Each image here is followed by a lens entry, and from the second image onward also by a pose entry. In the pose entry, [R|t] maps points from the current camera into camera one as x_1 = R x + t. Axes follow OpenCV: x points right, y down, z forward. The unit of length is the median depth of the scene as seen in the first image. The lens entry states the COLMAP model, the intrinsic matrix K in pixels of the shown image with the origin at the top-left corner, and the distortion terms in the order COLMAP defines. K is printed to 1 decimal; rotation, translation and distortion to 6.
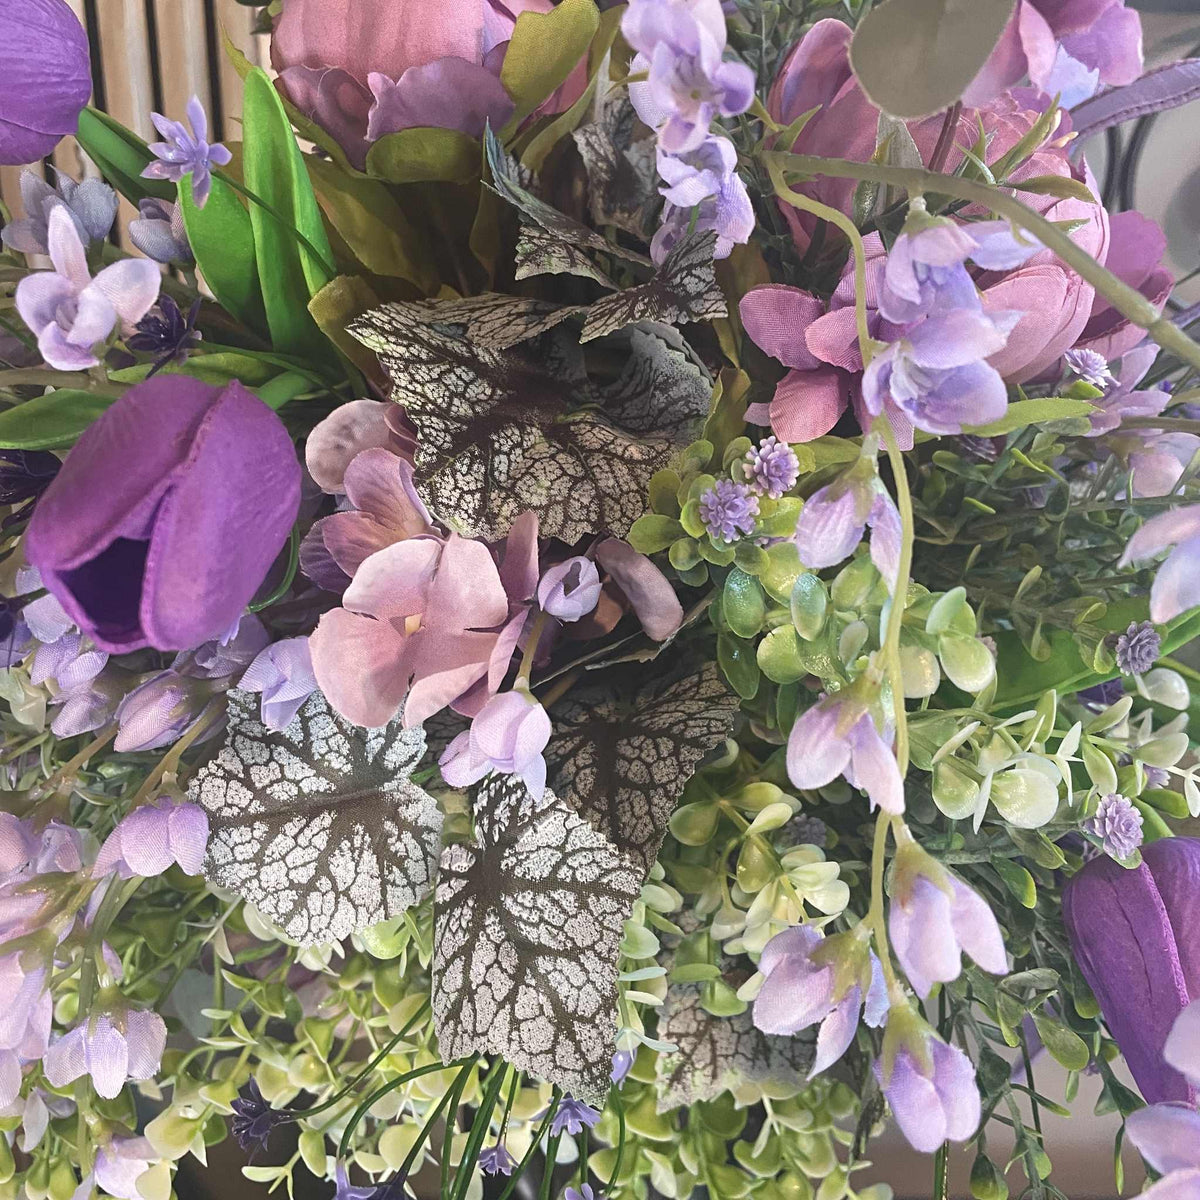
lens RADIAL K [[1211.1, 0, 615.7], [0, 1211.1, 510.2], [0, 0, 1]] dist [0.109887, -0.247229]
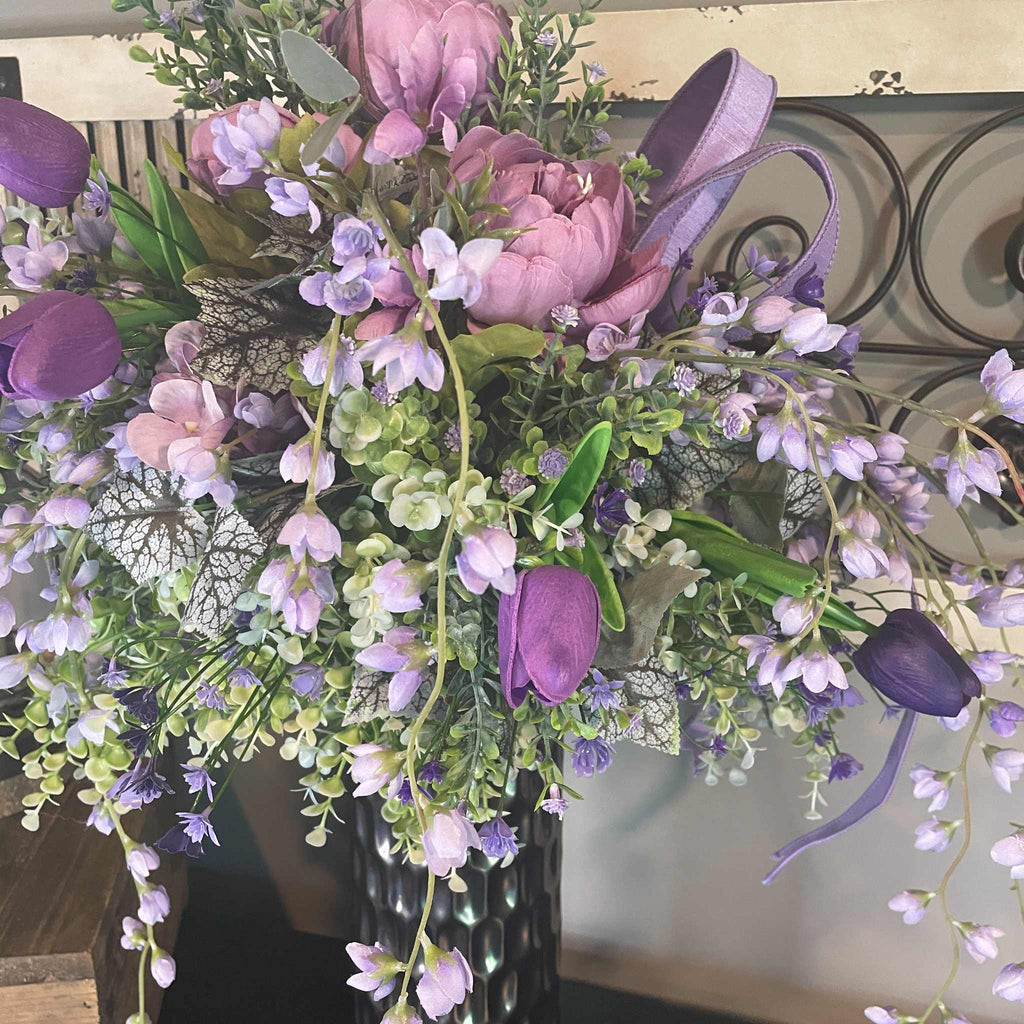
lens RADIAL K [[1022.5, 0, 524.5], [0, 1022.5, 516.1], [0, 0, 1]] dist [0.107102, -0.168526]
pose [[0.956842, 0.066088, -0.282994, 0.858637], [-0.075327, 0.996919, -0.021881, 0.237163], [0.280676, 0.042254, 0.958872, -0.491070]]
